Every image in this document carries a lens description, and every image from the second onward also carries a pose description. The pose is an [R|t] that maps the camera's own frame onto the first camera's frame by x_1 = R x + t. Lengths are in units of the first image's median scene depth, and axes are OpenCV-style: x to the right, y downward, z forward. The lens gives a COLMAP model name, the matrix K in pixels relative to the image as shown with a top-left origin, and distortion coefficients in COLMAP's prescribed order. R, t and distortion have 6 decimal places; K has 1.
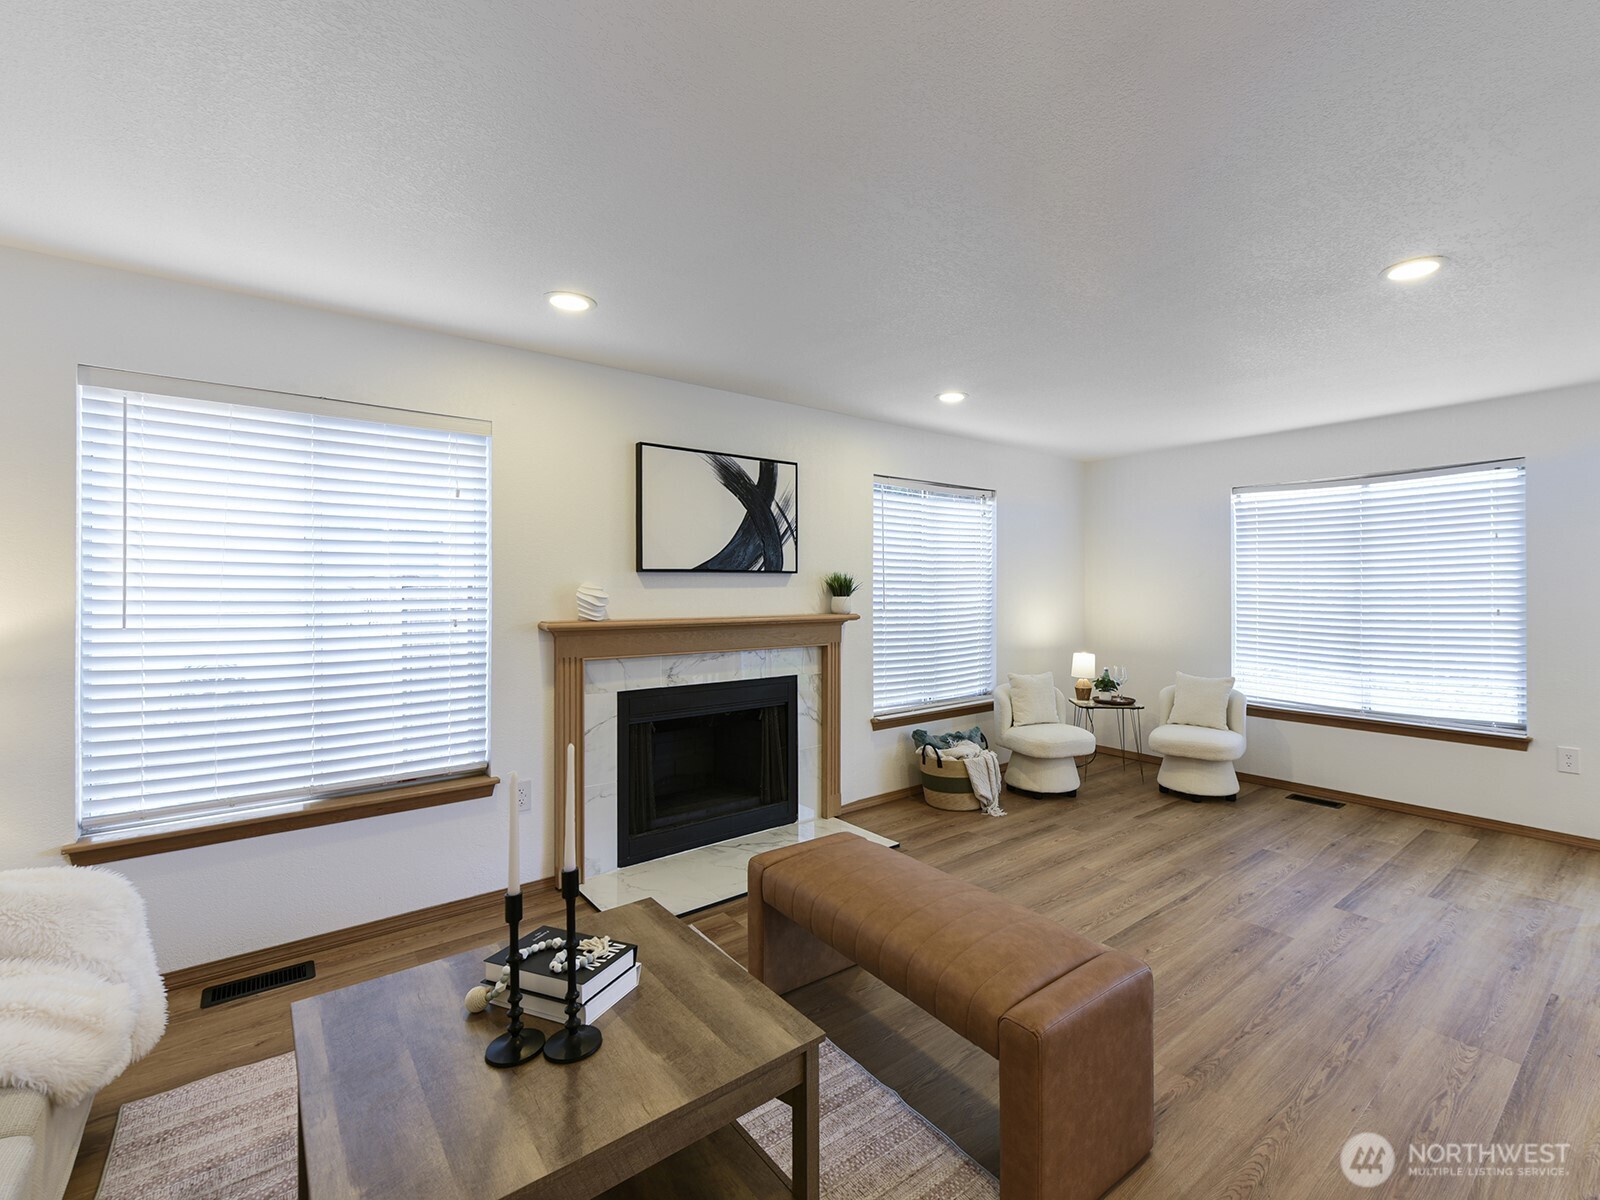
lens RADIAL K [[714.2, 0, 800.8], [0, 714.2, 587.2], [0, 0, 1]] dist [0.003417, 0.001887]
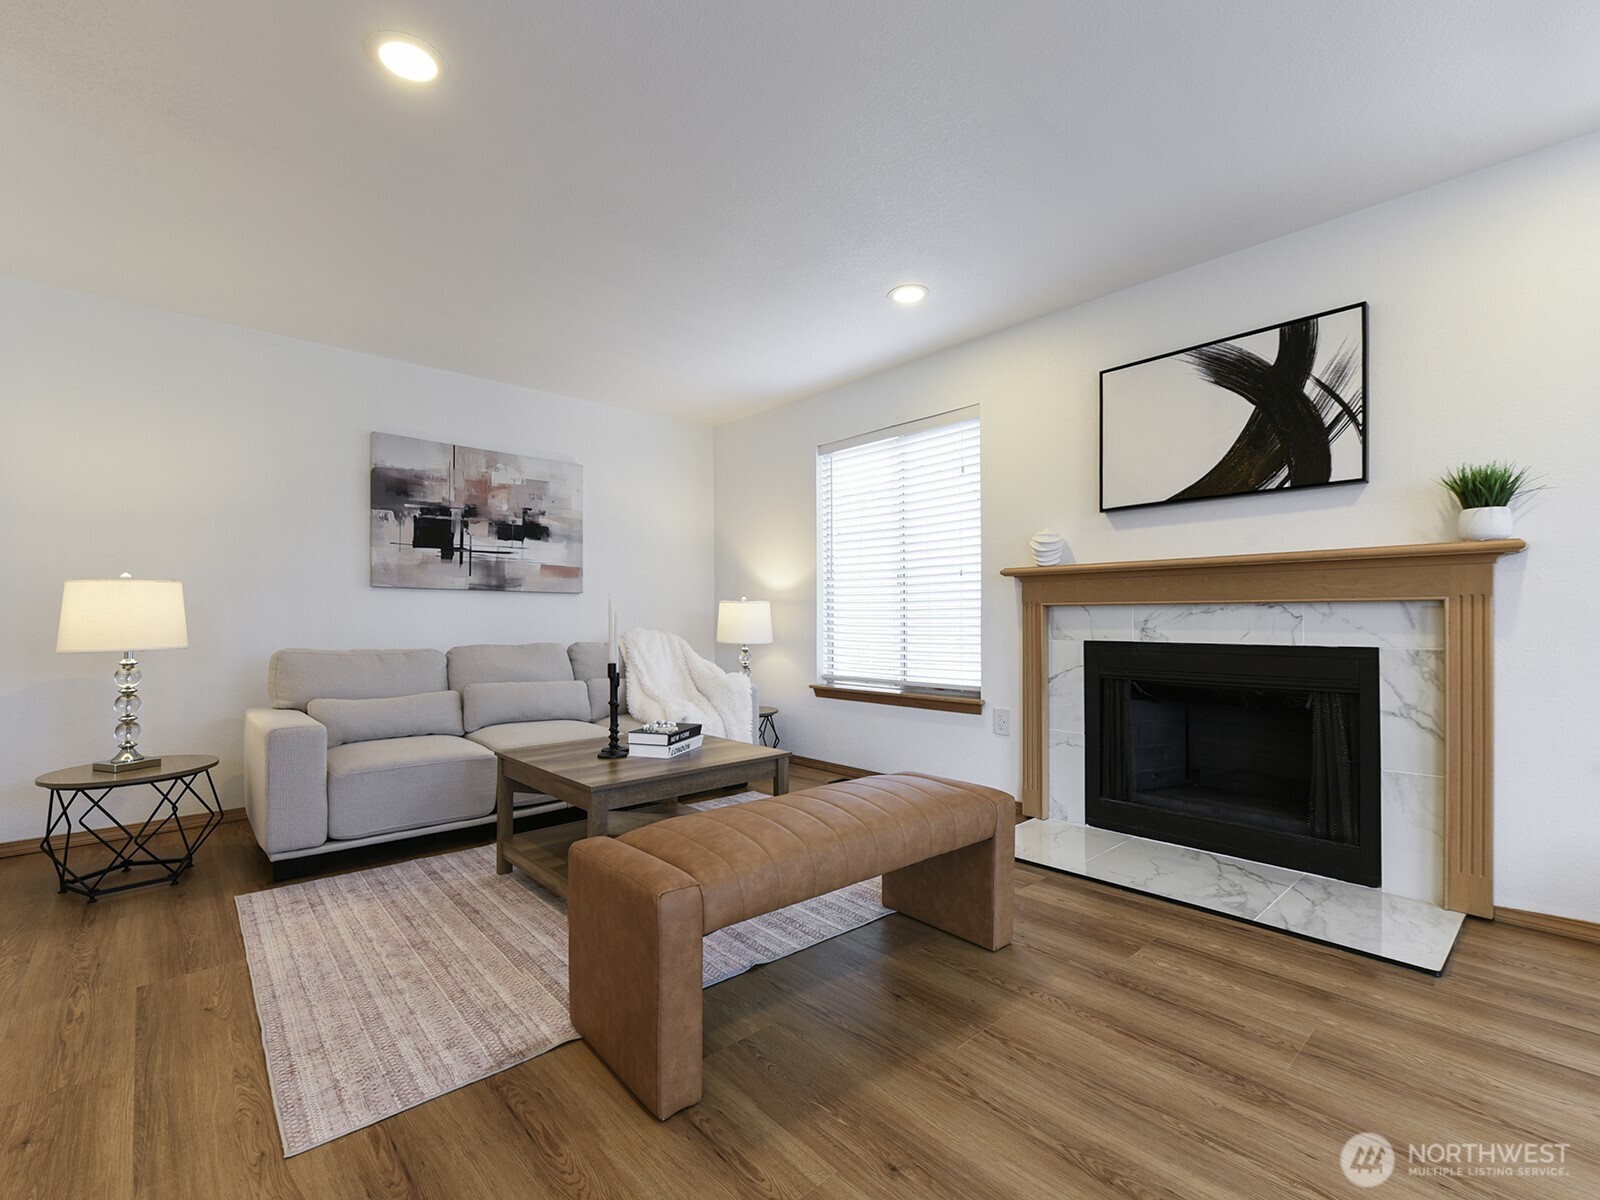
lens RADIAL K [[714.2, 0, 847.2], [0, 714.2, 625.1], [0, 0, 1]] dist [0.003417, 0.001887]
pose [[0.109778, 0.005702, -0.993940, 0.593605], [0.001351, 0.999982, 0.005886, 0.106623], [0.993955, -0.001989, 0.109768, 0.516301]]
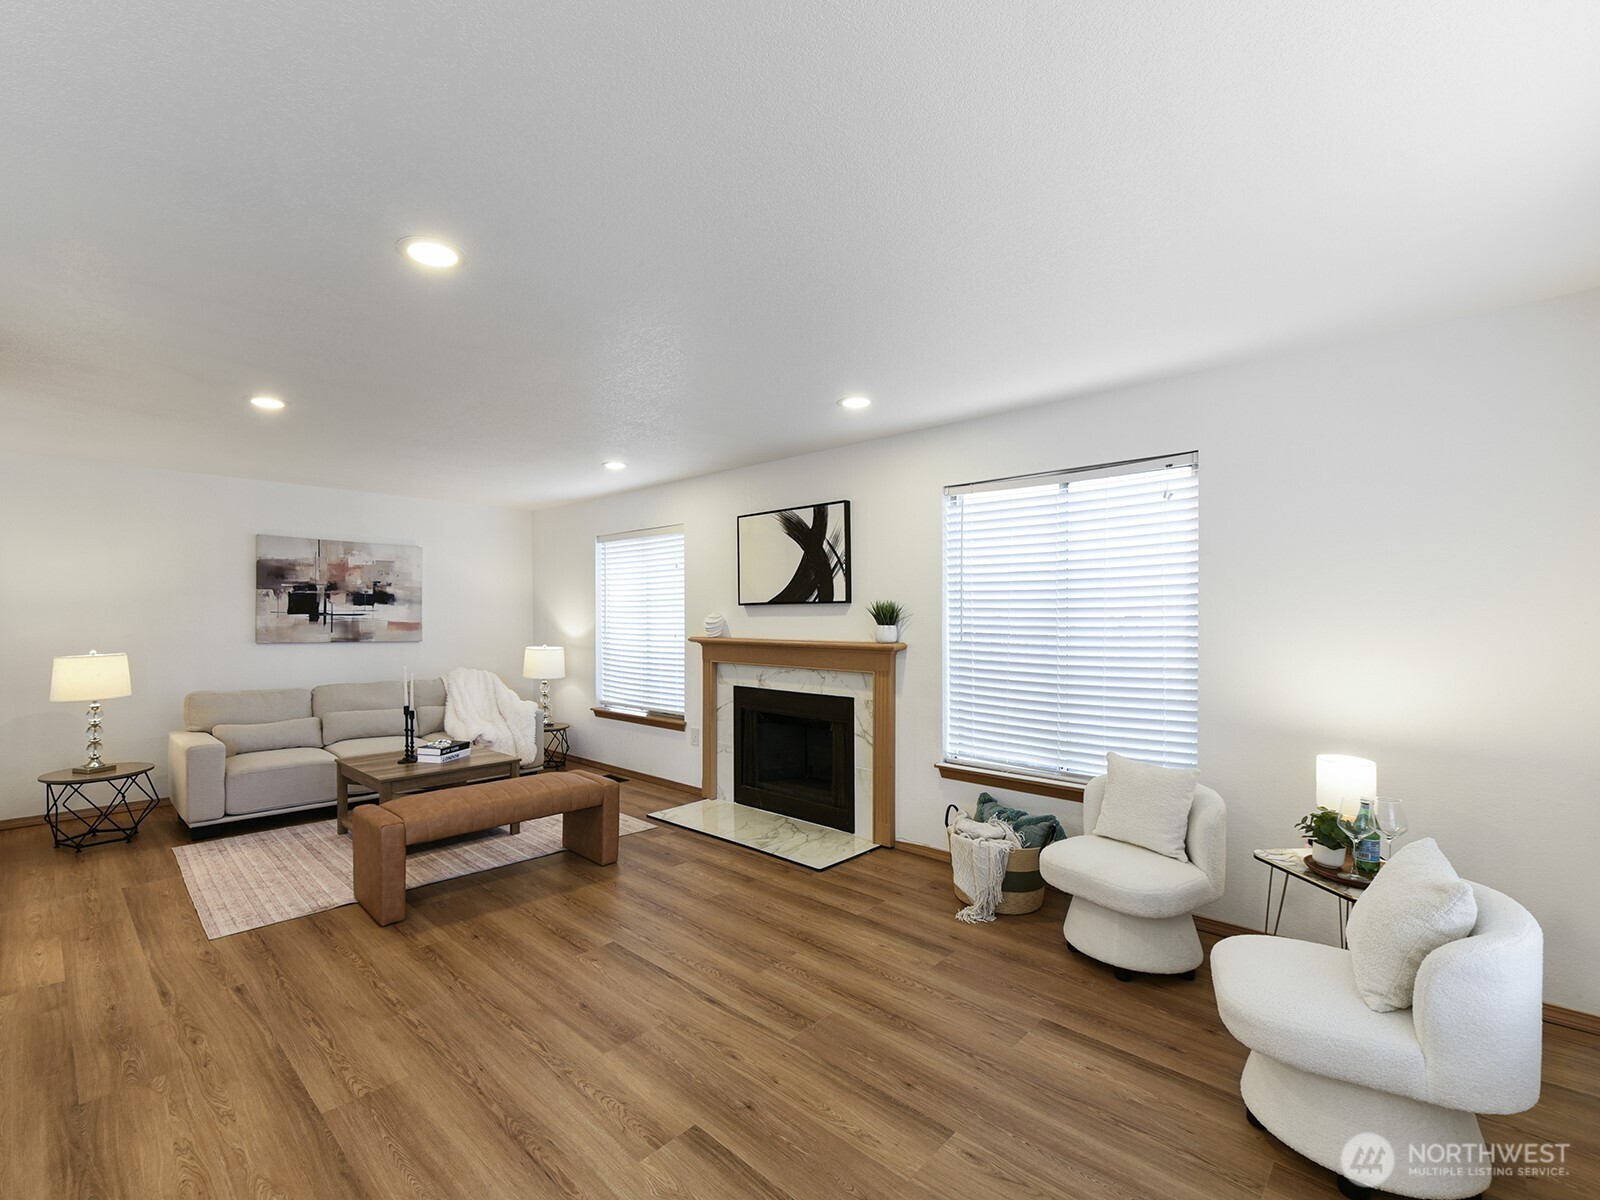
lens RADIAL K [[714.2, 0, 814.1], [0, 714.2, 642.0], [0, 0, 1]] dist [0.003417, 0.001887]
pose [[0.166947, 0.032890, -0.985417, 1.113930], [-0.004125, 0.999458, 0.032659, 0.004698], [0.985957, -0.001388, 0.166992, 0.818205]]
